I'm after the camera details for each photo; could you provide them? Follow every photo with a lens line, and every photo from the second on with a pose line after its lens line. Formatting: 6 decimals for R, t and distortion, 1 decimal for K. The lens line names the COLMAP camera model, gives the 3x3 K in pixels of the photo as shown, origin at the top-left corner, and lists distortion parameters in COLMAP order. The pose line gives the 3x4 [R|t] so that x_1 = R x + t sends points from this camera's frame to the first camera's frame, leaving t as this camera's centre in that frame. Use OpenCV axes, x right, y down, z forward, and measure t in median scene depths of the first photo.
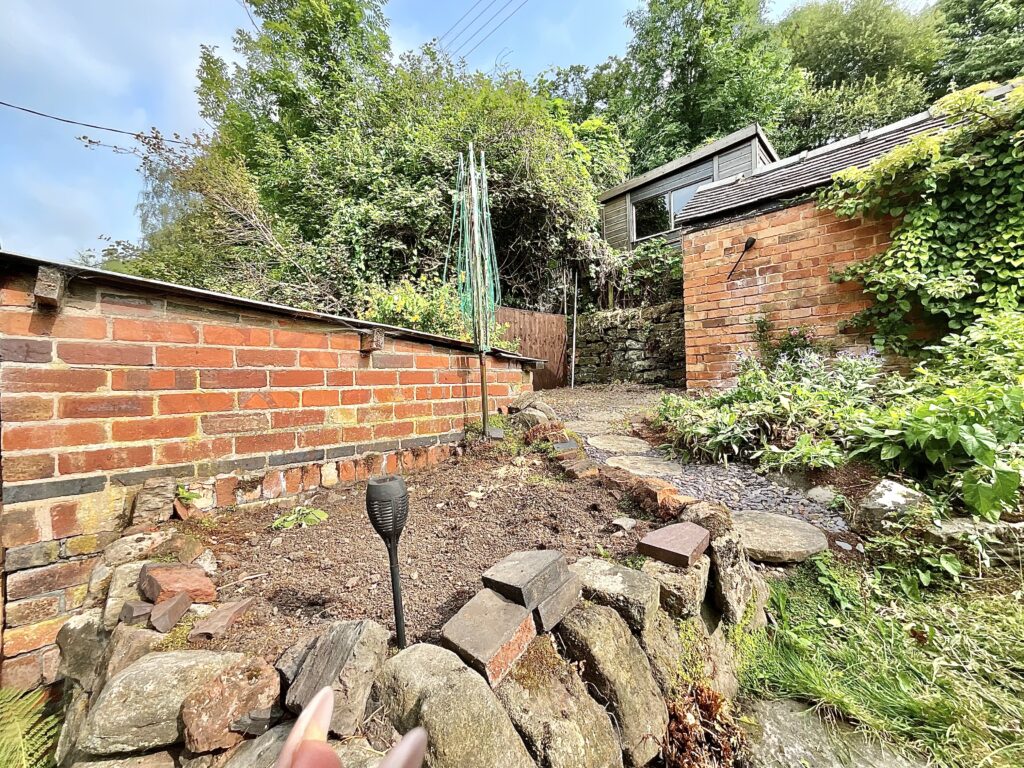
lens RADIAL K [[415.2, 0, 512.0], [0, 415.2, 384.0], [0, 0, 1]] dist [-0.000437, 0.000289]
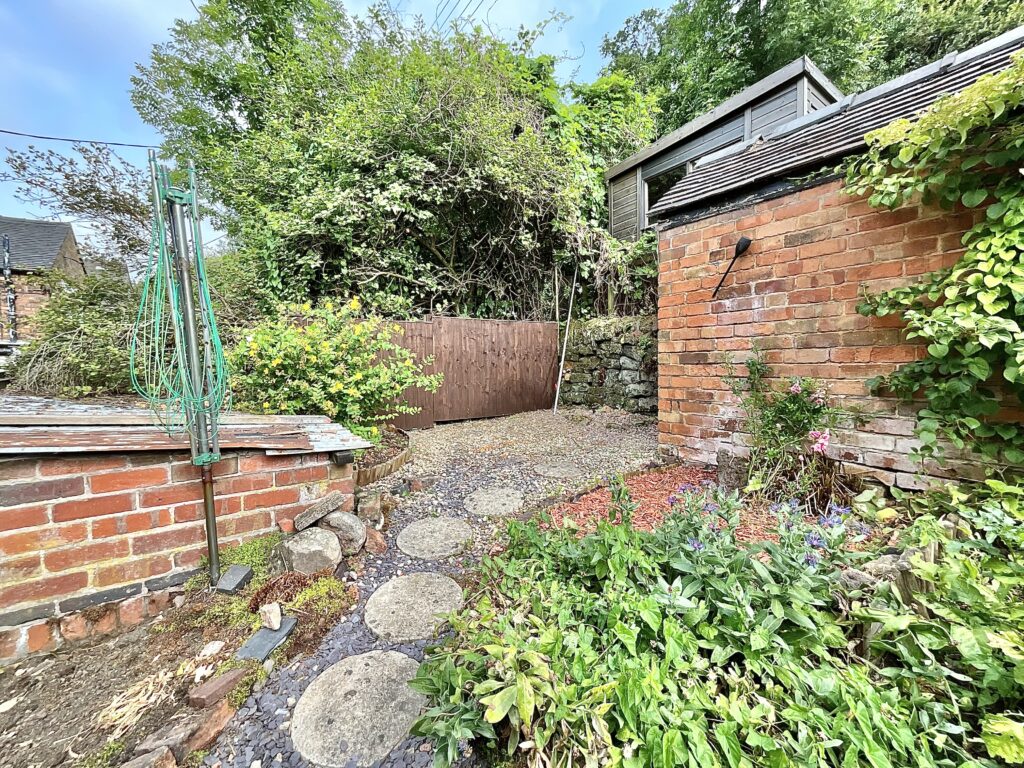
lens RADIAL K [[417.4, 0, 508.9], [0, 417.4, 383.4], [0, 0, 1]] dist [0.000668, -0.000561]
pose [[0.983526, 0.018015, -0.179865, 0.328353], [-0.008239, 0.998455, 0.054951, -0.151720], [0.180577, -0.052564, 0.982155, 0.255357]]
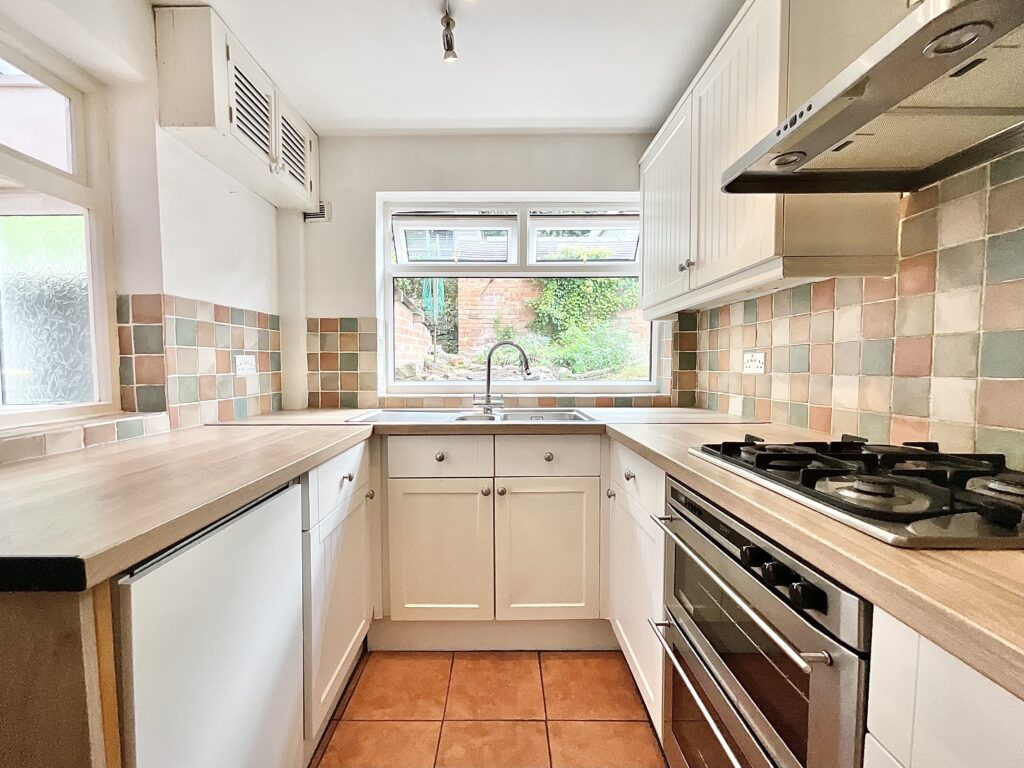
lens RADIAL K [[415.2, 0, 512.0], [0, 415.2, 384.0], [0, 0, 1]] dist [-0.000437, 0.000289]
pose [[0.707137, -0.019240, 0.706815, -0.811407], [-0.021106, 0.998610, 0.048298, 0.072583], [-0.706762, -0.049071, 0.705747, -0.537049]]
